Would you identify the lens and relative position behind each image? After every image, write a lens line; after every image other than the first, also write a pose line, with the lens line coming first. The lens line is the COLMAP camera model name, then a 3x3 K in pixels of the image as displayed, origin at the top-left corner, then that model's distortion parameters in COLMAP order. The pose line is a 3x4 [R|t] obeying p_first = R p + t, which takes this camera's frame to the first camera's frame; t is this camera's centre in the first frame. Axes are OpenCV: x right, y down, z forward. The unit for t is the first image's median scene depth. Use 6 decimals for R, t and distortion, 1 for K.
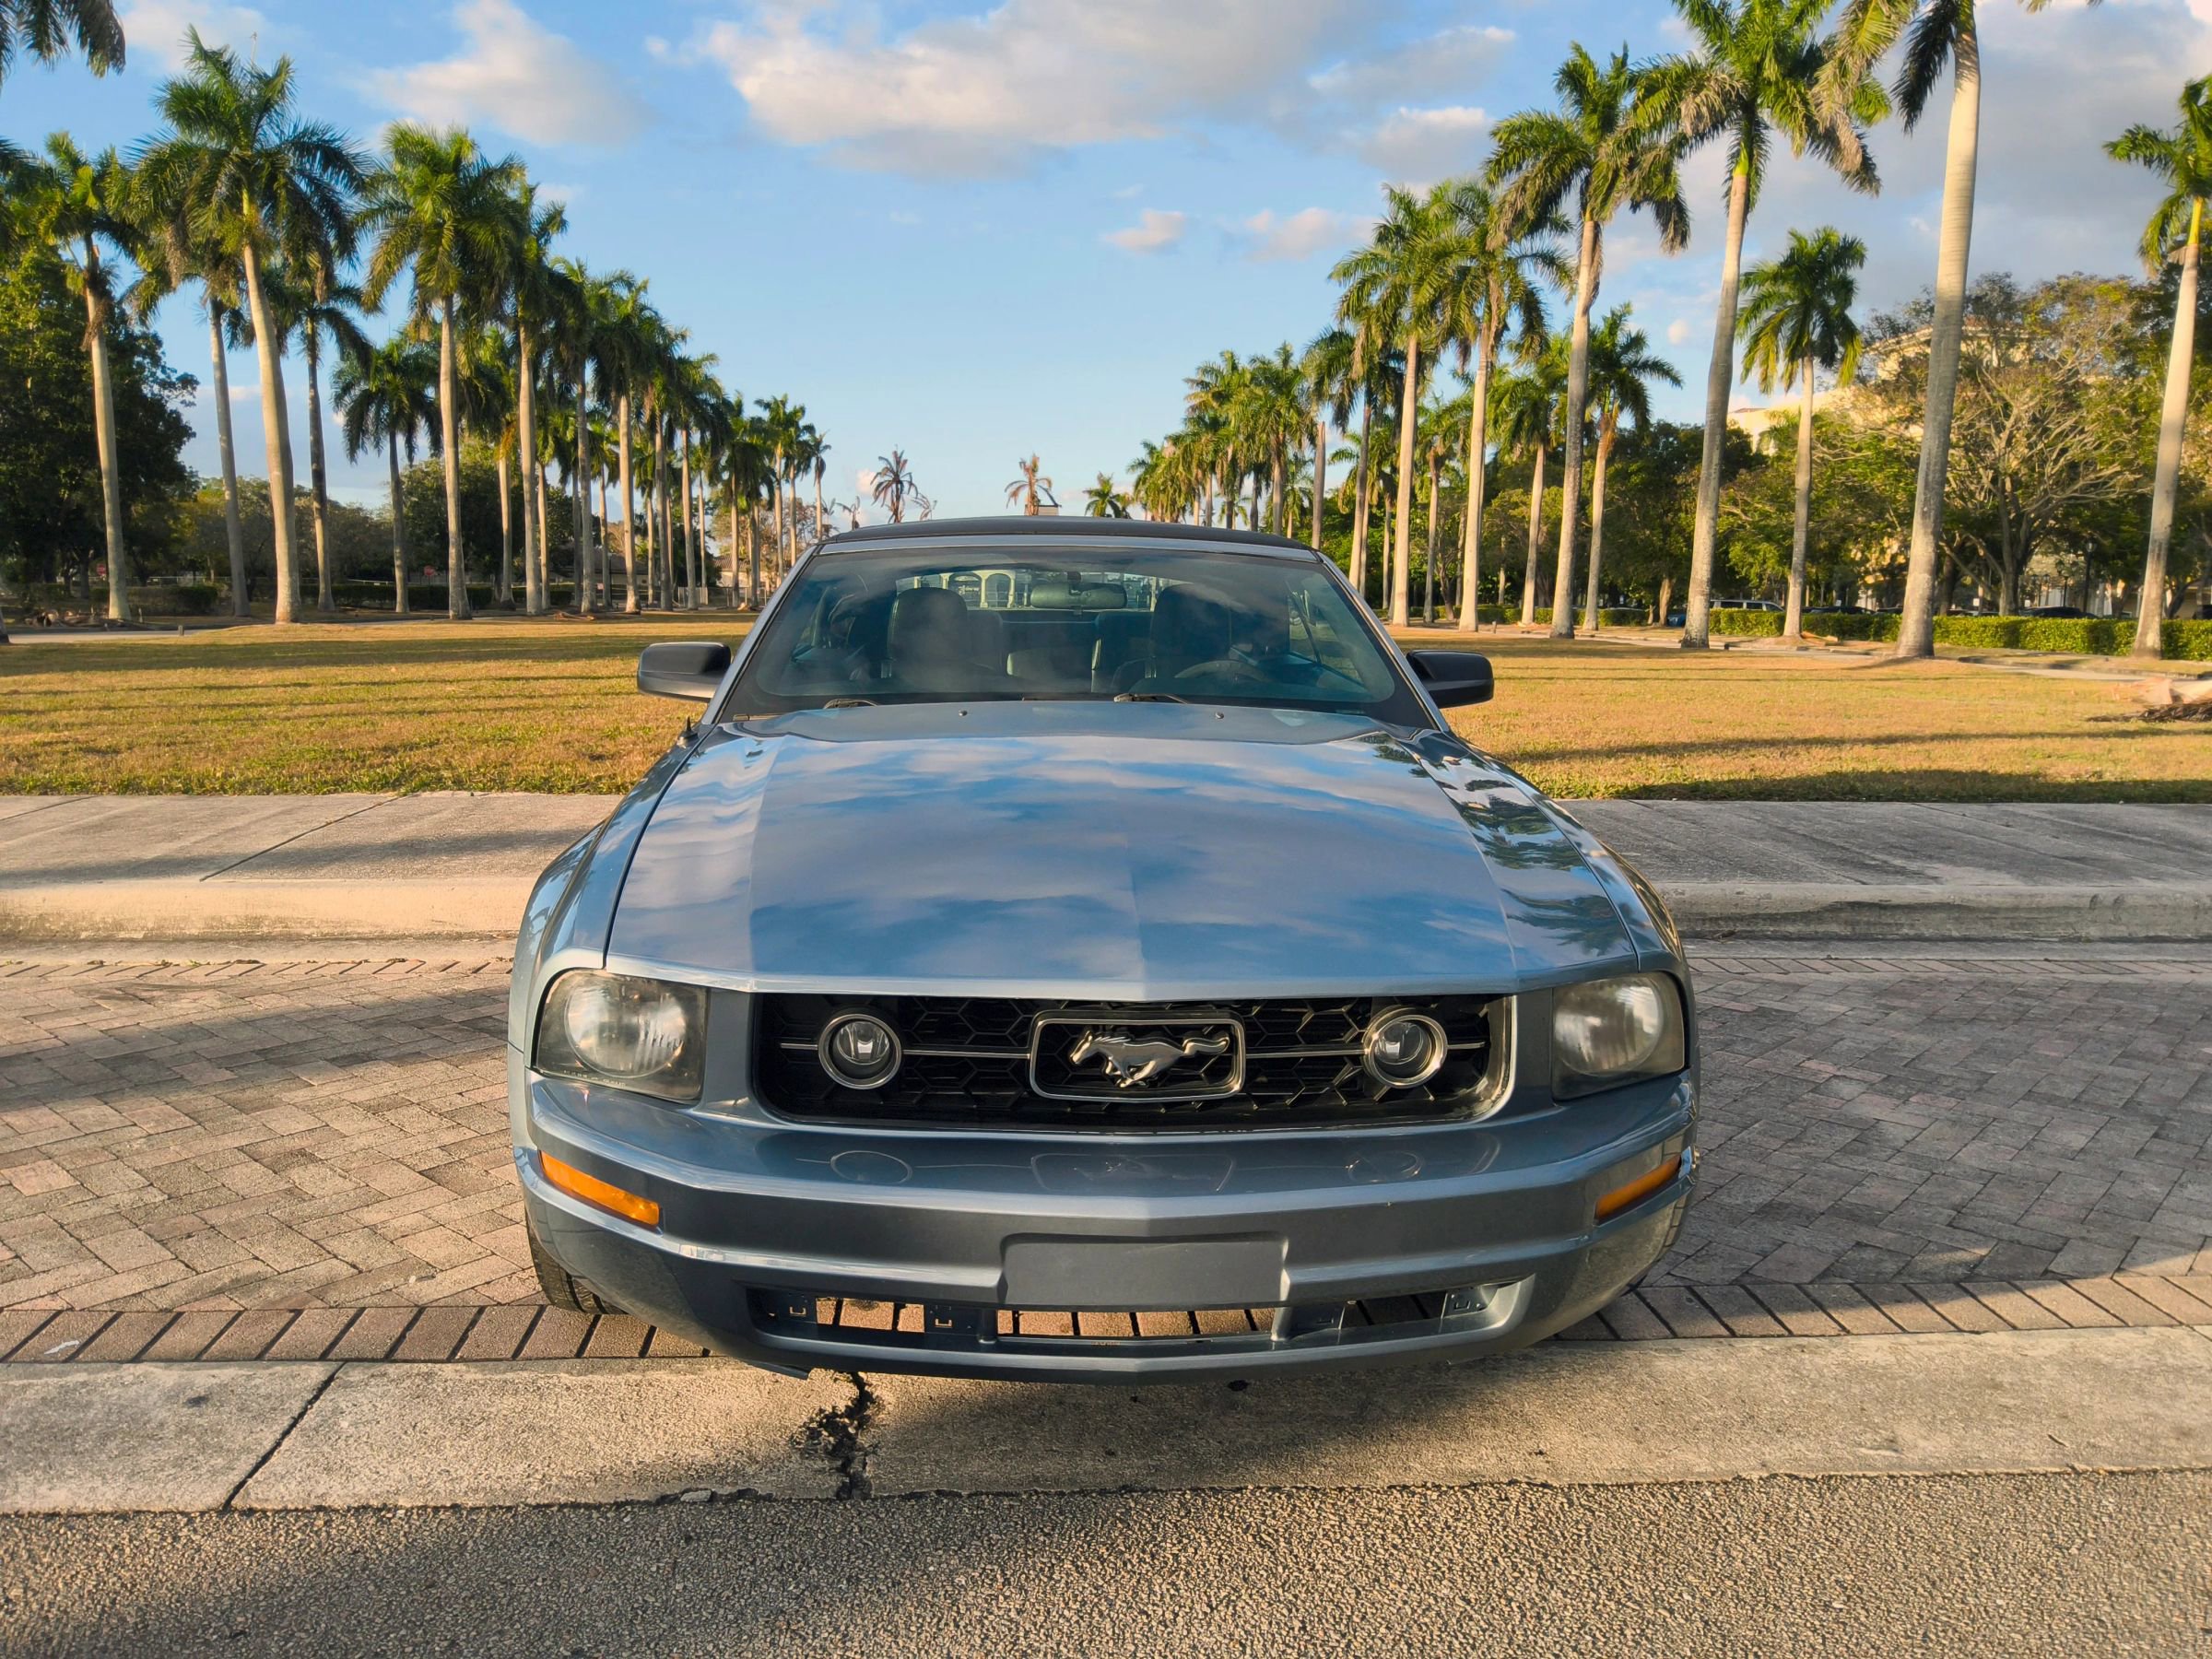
lens RADIAL K [[1667.1, 0, 1082.6], [0, 1667.1, 806.1], [0, 0, 1]] dist [0.056874, -0.100225]
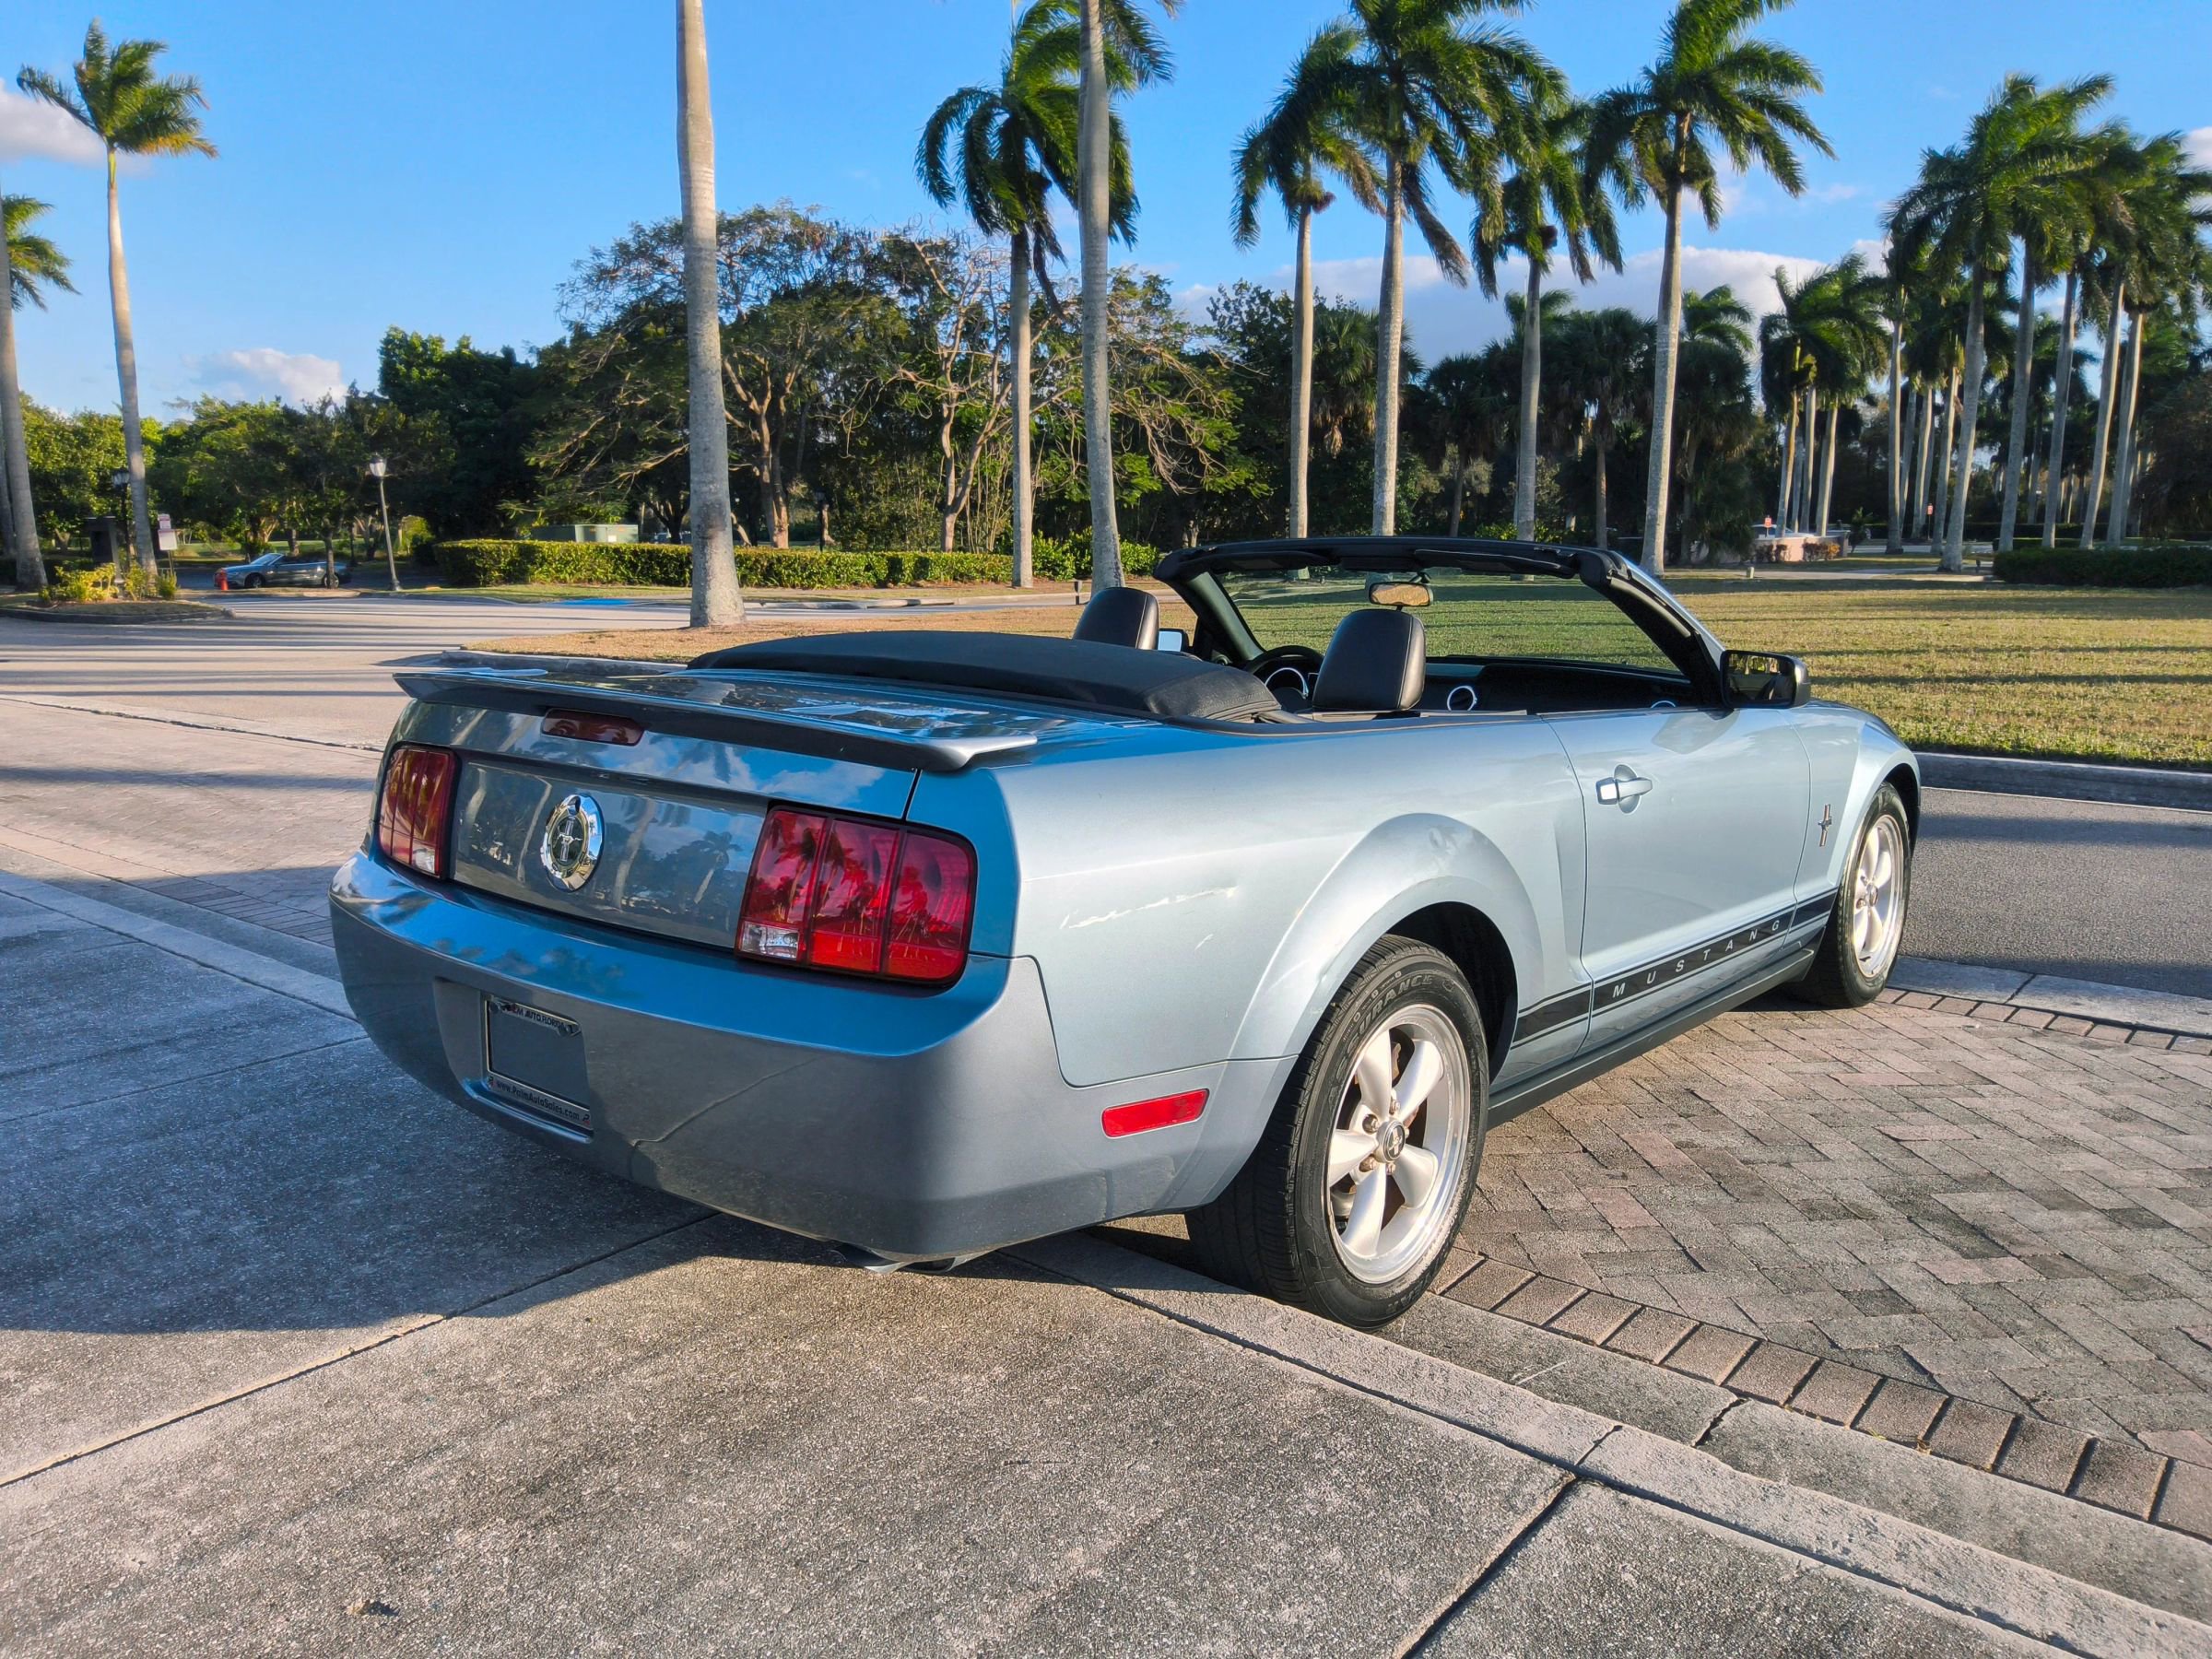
lens RADIAL K [[1661.3, 0, 1088.3], [0, 1661.3, 831.2], [0, 0, 1]] dist [0.064946, -0.116174]
pose [[-0.726425, -0.130470, 0.674748, -0.466941], [0.080100, 0.959049, 0.271678, -0.219726], [-0.682562, 0.251401, -0.686227, 1.463350]]
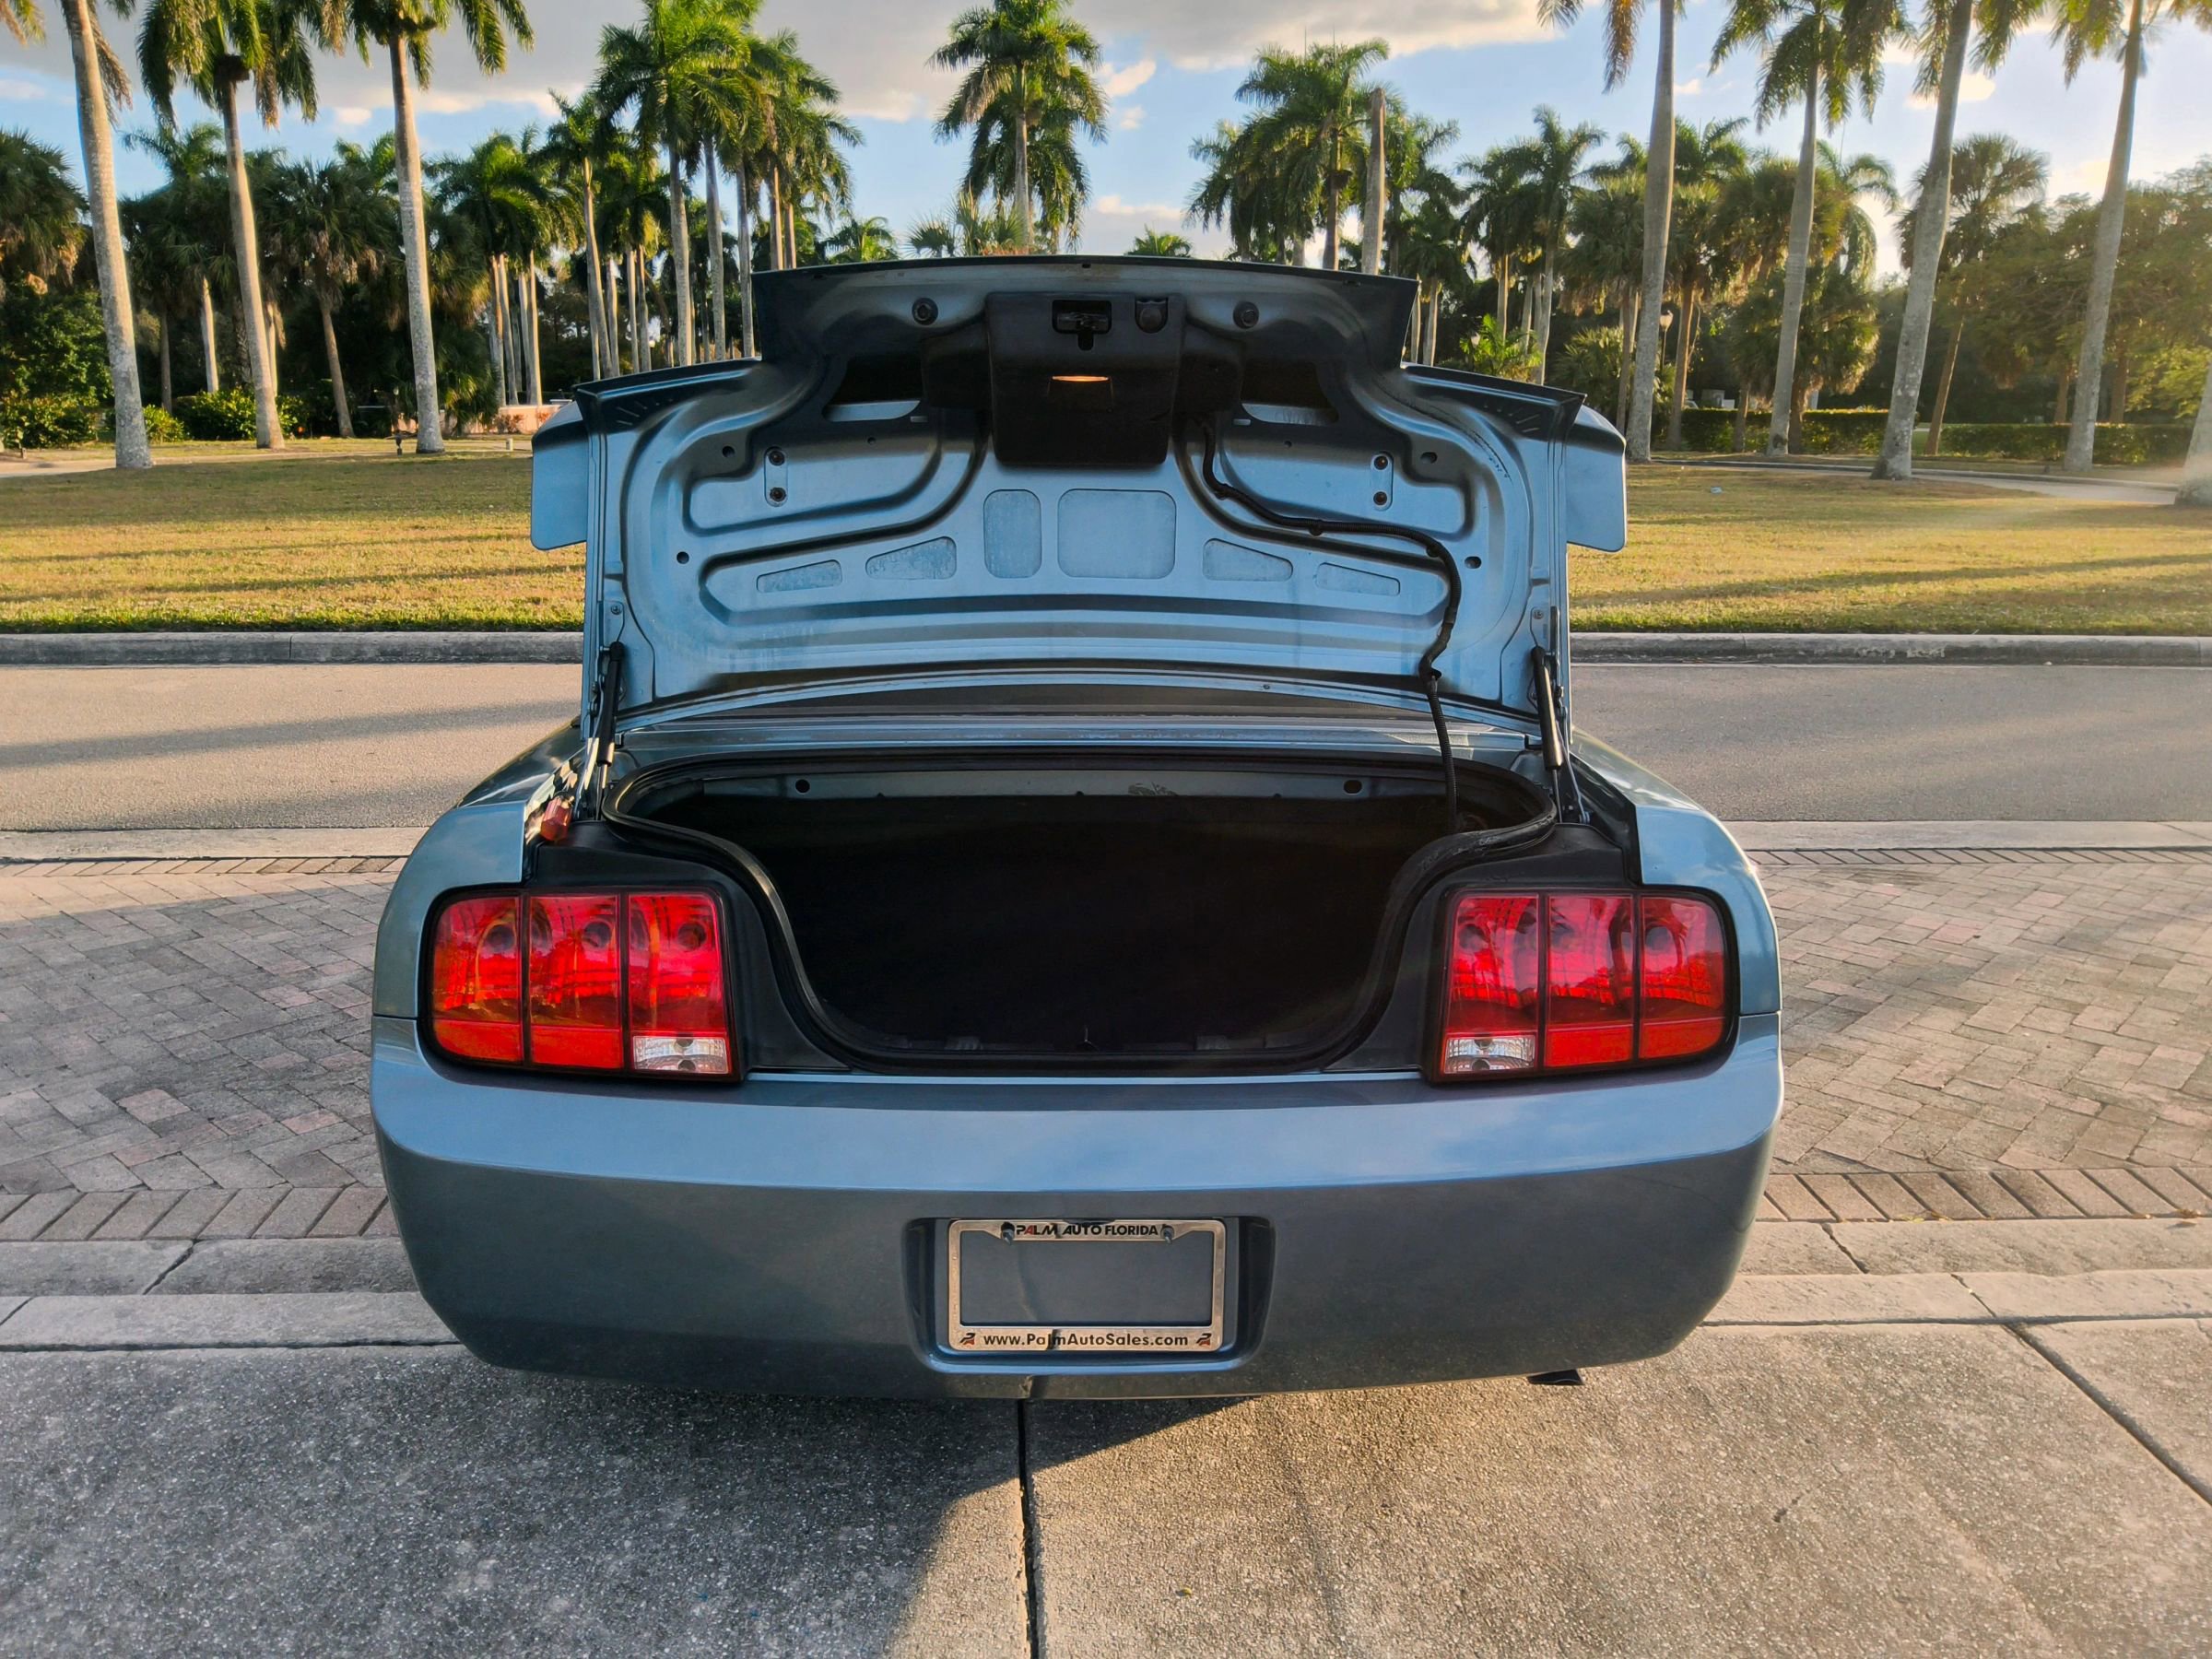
lens RADIAL K [[1683.6, 0, 1090.5], [0, 1683.6, 827.1], [0, 0, 1]] dist [0.018247, -0.047555]
pose [[-0.999520, -0.024391, 0.019078, -0.039501], [-0.015752, 0.930920, 0.364884, -0.258272], [-0.026660, 0.364409, -0.930857, 1.551283]]
